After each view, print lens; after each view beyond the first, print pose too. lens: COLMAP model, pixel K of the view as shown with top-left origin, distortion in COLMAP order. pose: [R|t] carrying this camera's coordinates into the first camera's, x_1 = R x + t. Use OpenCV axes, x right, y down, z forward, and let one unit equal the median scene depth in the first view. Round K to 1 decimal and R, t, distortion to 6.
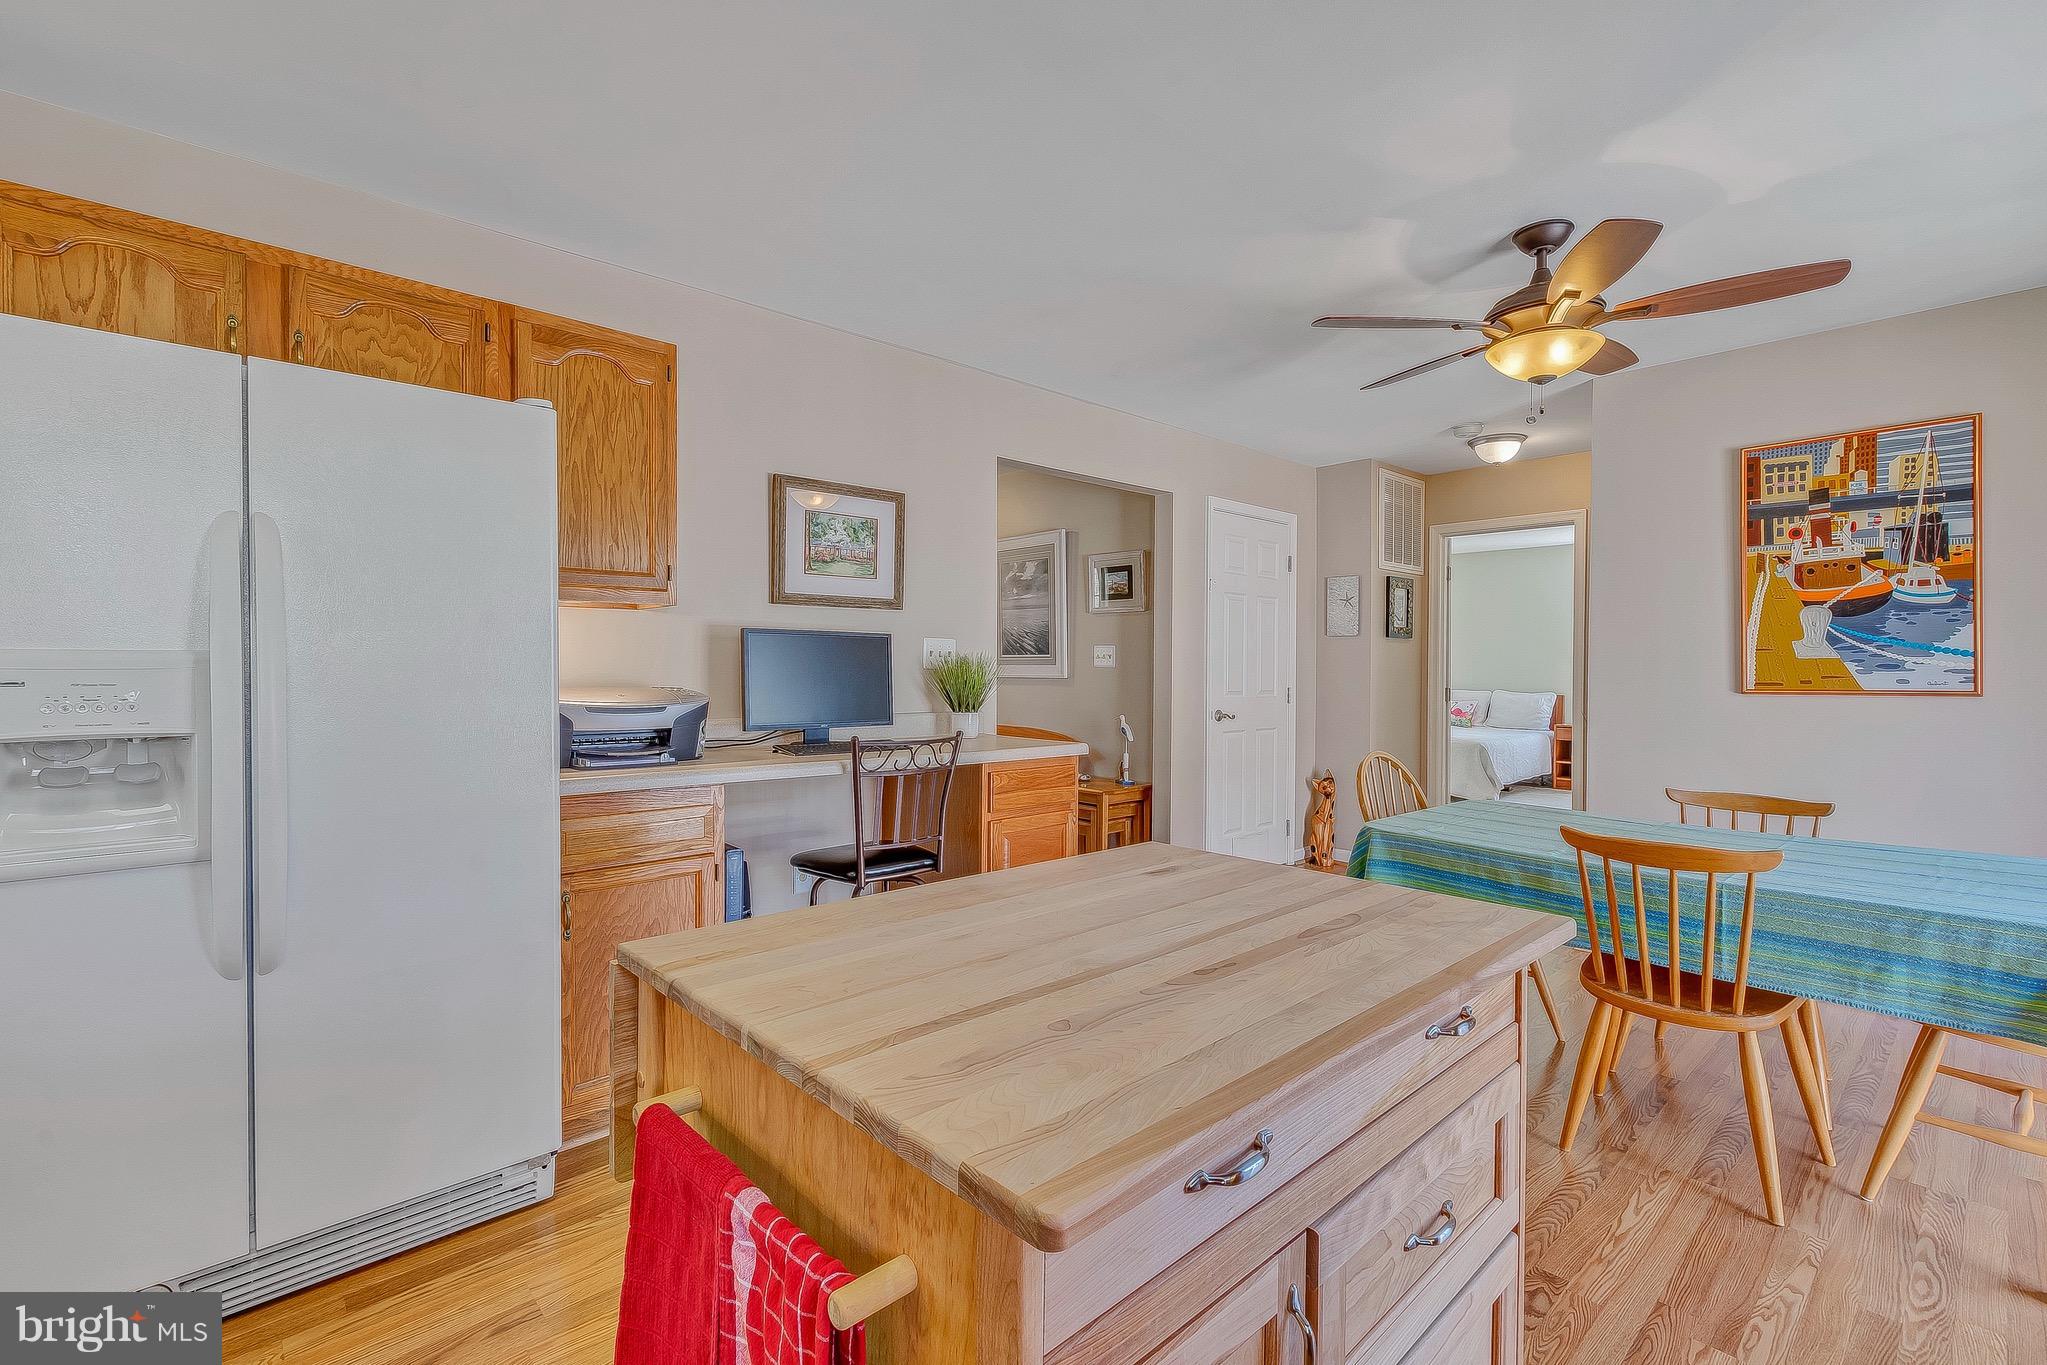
lens RADIAL K [[907.9, 0, 1026.6], [0, 907.9, 681.3], [0, 0, 1]] dist [0.009928, -0.000926]
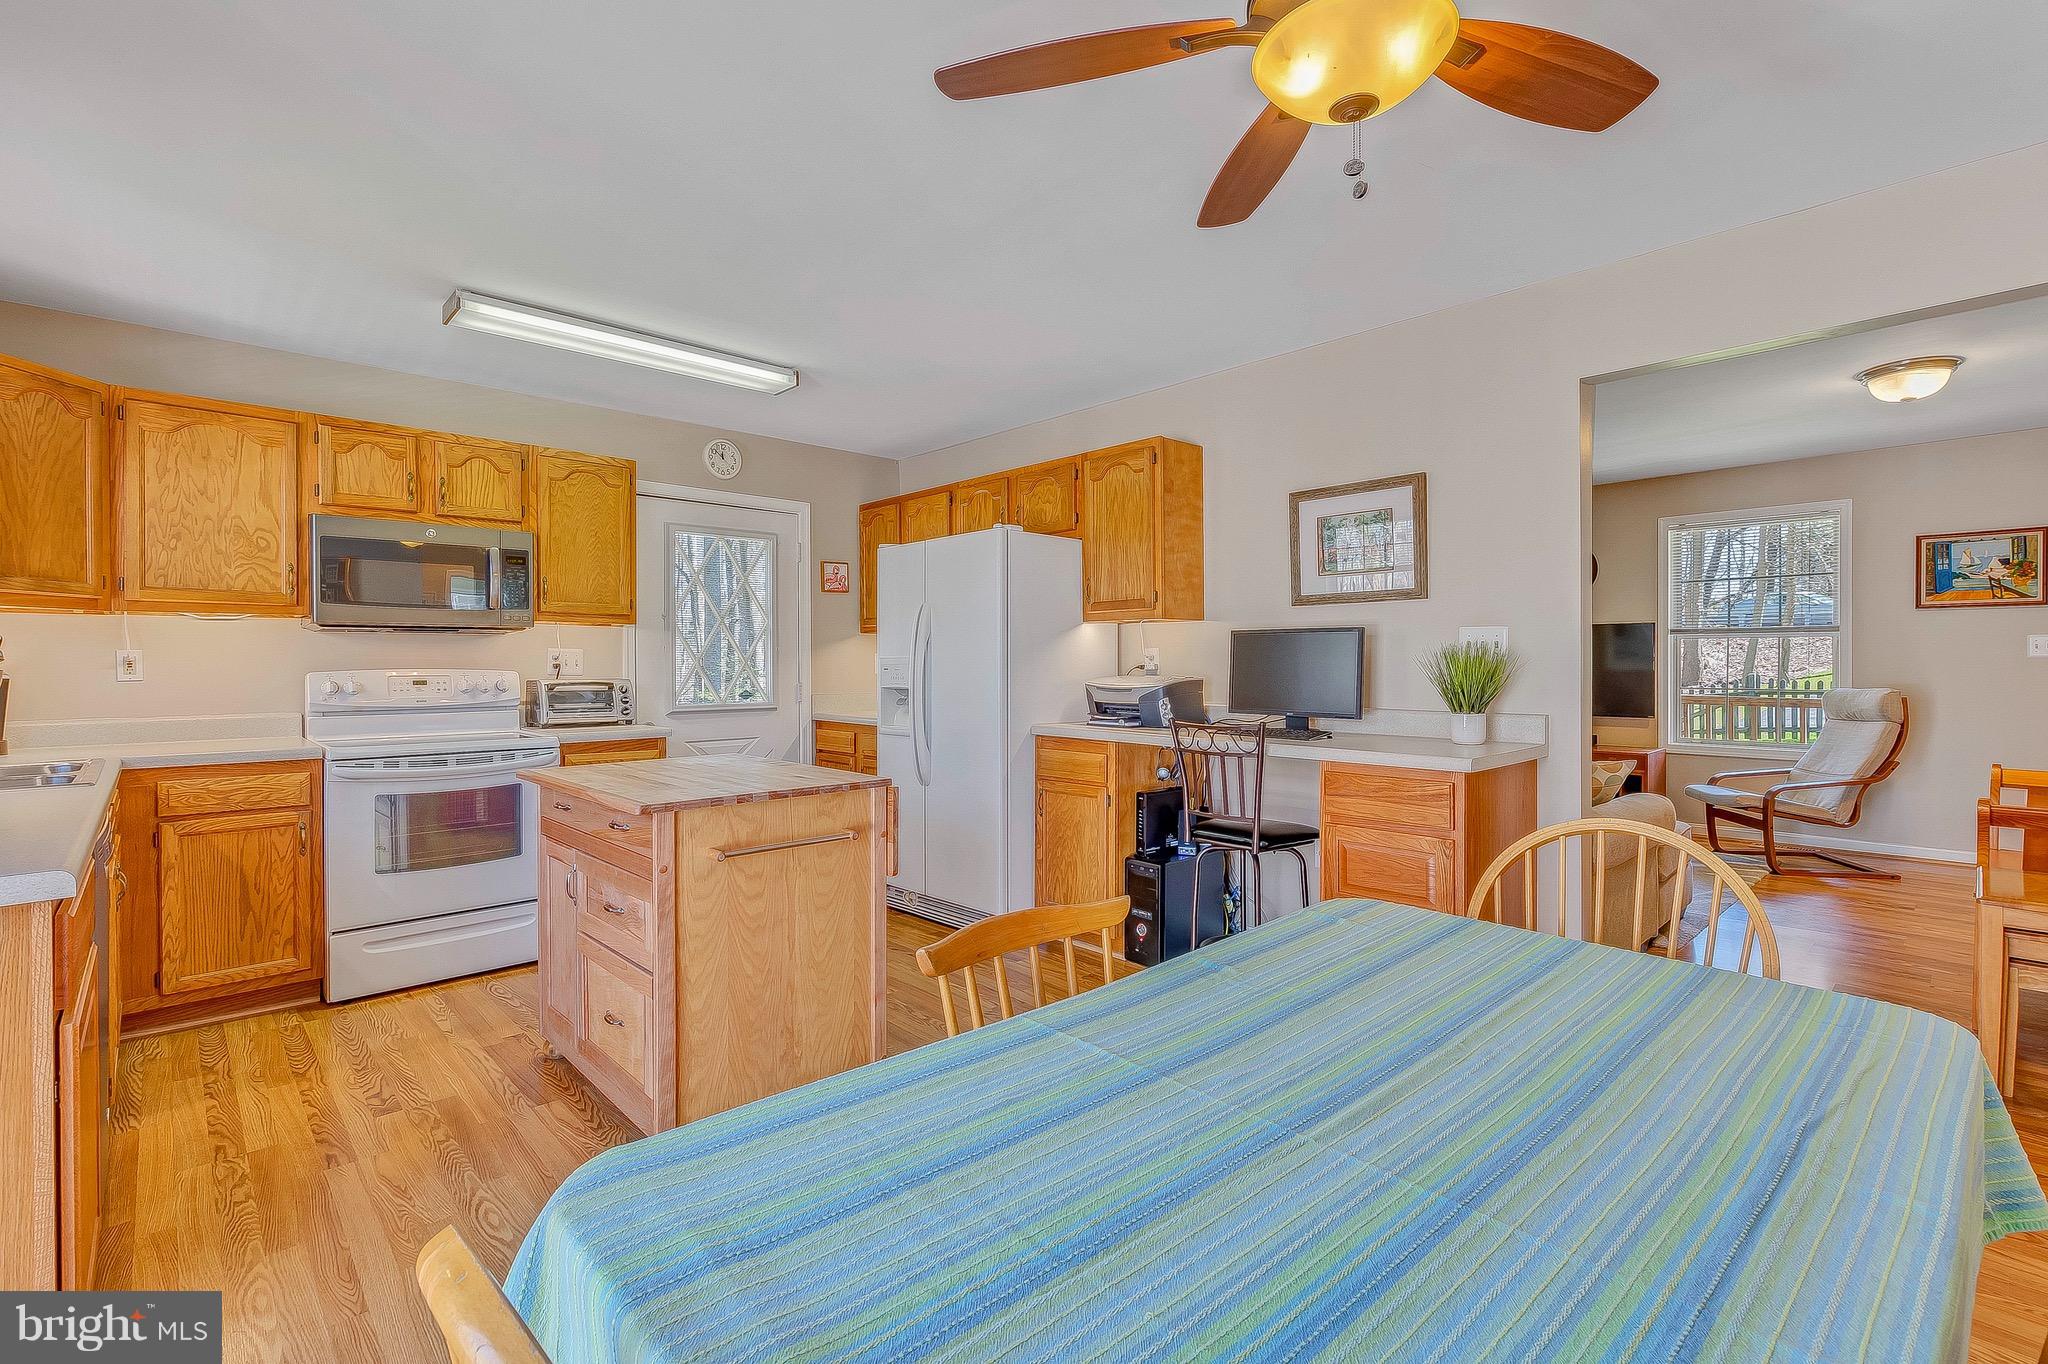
lens RADIAL K [[930.8, 0, 1016.9], [0, 930.8, 665.7], [0, 0, 1]] dist [0.000146, 0.000263]
pose [[-0.011405, 0.000766, -0.999935, 0.897901], [-0.013012, 0.999915, 0.000915, -0.006450], [0.999850, 0.013022, -0.011394, 0.662012]]
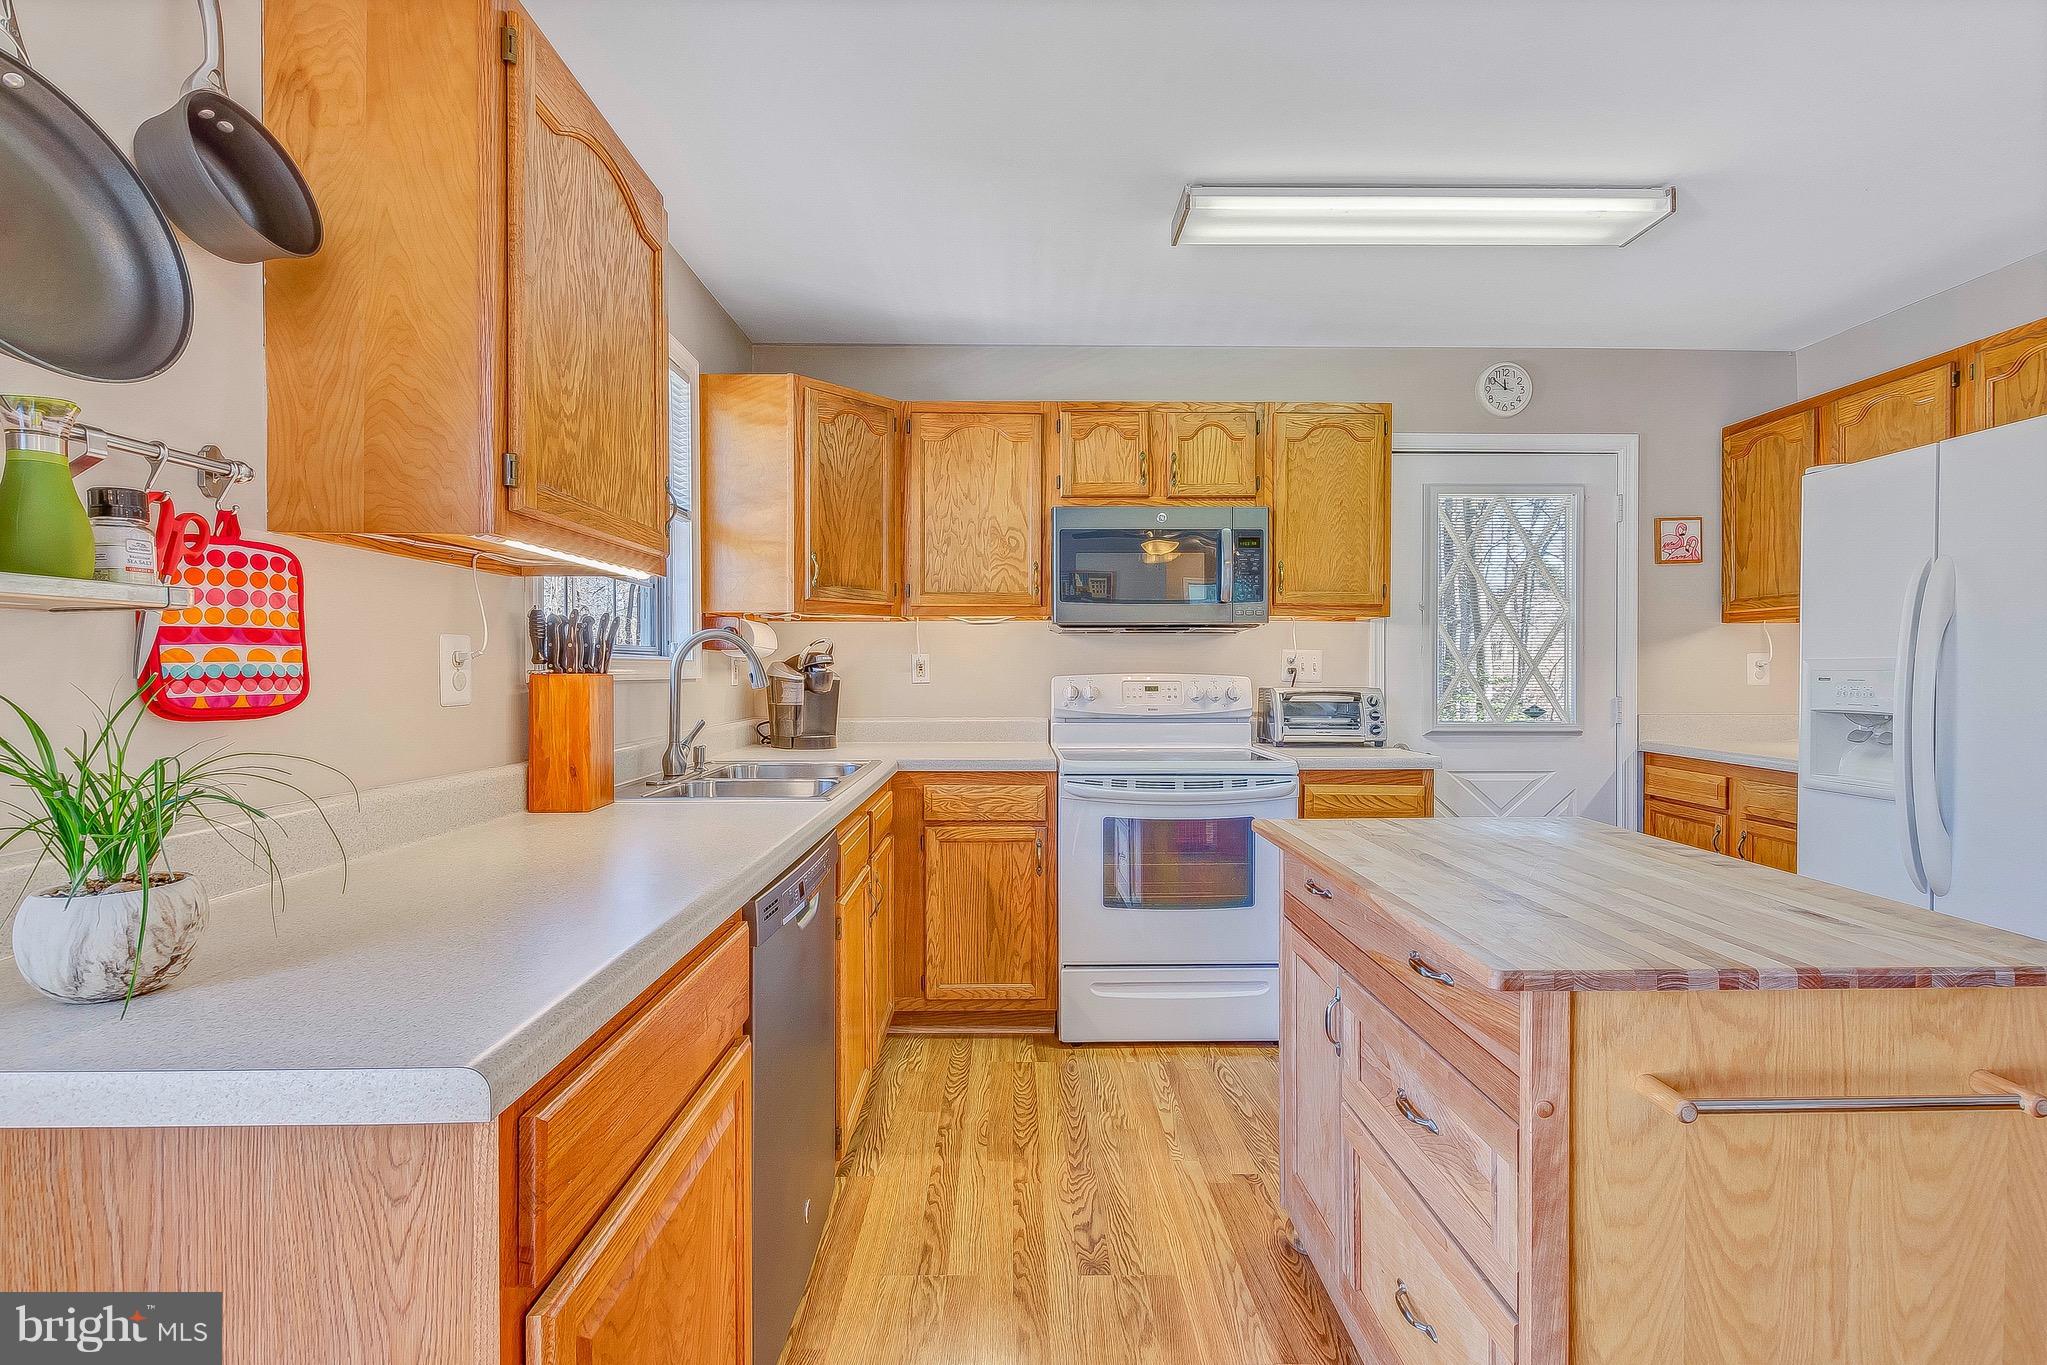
lens RADIAL K [[907.9, 0, 1034.6], [0, 907.9, 683.3], [0, 0, 1]] dist [0.009928, -0.000926]
pose [[-0.666317, 0.009593, -0.745607, 0.563079], [-0.013637, 0.999593, 0.025047, -0.004292], [0.745544, 0.026857, -0.665915, 0.468395]]
